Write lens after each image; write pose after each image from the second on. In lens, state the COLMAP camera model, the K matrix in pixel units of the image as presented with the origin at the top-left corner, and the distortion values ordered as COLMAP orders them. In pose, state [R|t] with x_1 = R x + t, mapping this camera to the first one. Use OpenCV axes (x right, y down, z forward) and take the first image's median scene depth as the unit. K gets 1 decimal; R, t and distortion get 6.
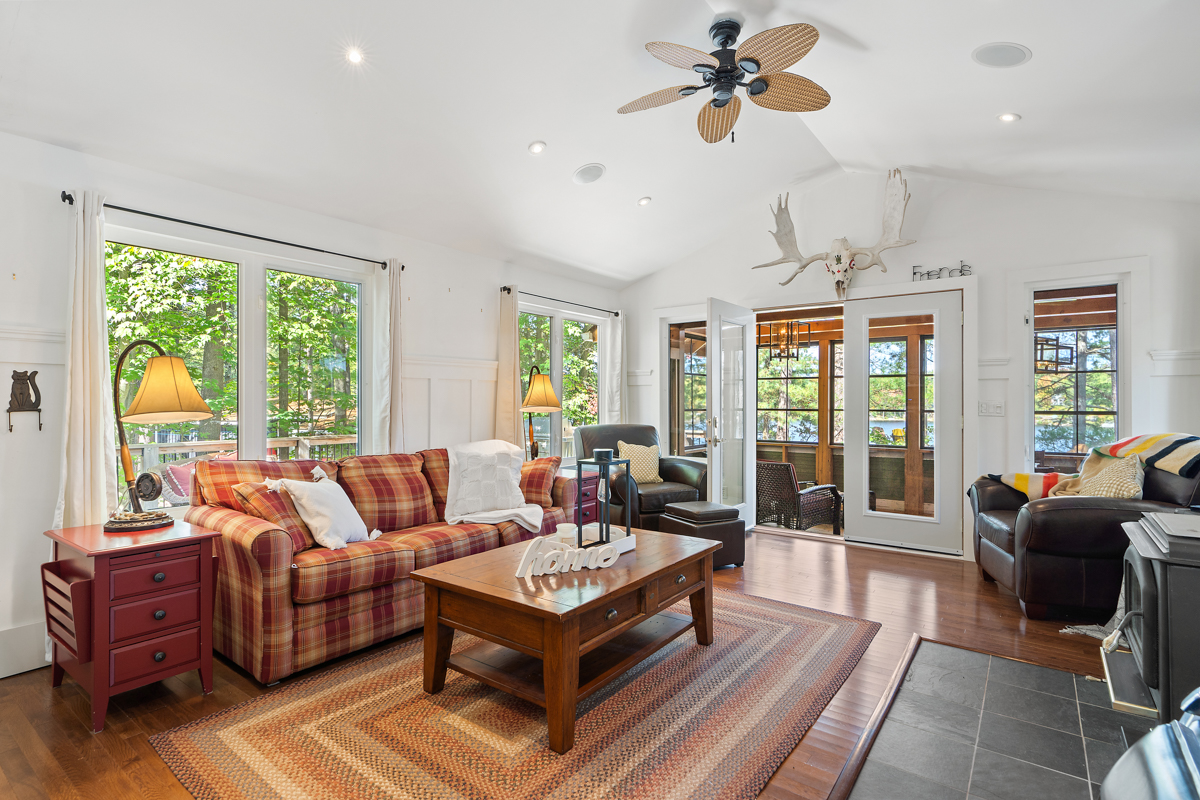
lens RADIAL K [[593.8, 0, 600.0], [0, 593.8, 400.0], [0, 0, 1]] dist [0.000094, 0.000199]
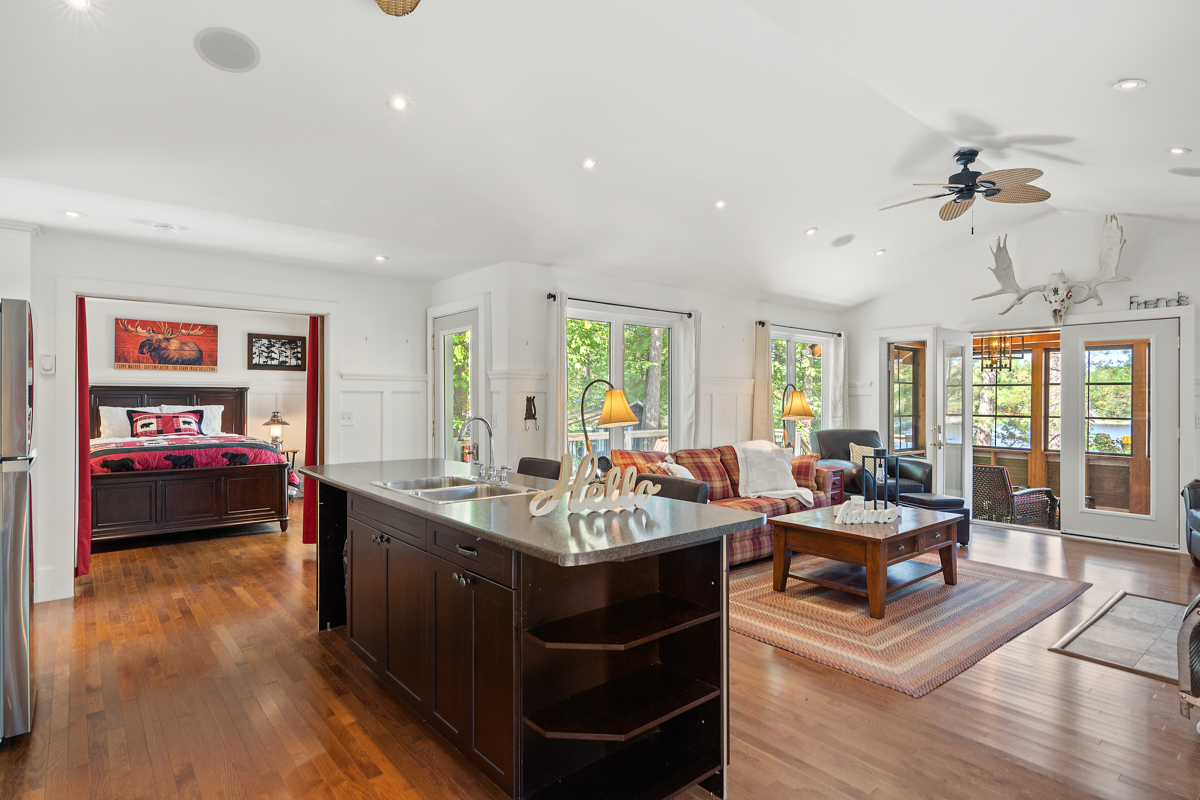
lens RADIAL K [[637.7, 0, 601.3], [0, 637.7, 396.1], [0, 0, 1]] dist [-0.002844, 0.008222]
pose [[0.973074, 0.003843, -0.230459, -0.214050], [-0.004167, 0.999991, -0.000919, -0.031539], [0.230454, 0.001855, 0.973082, -0.513958]]
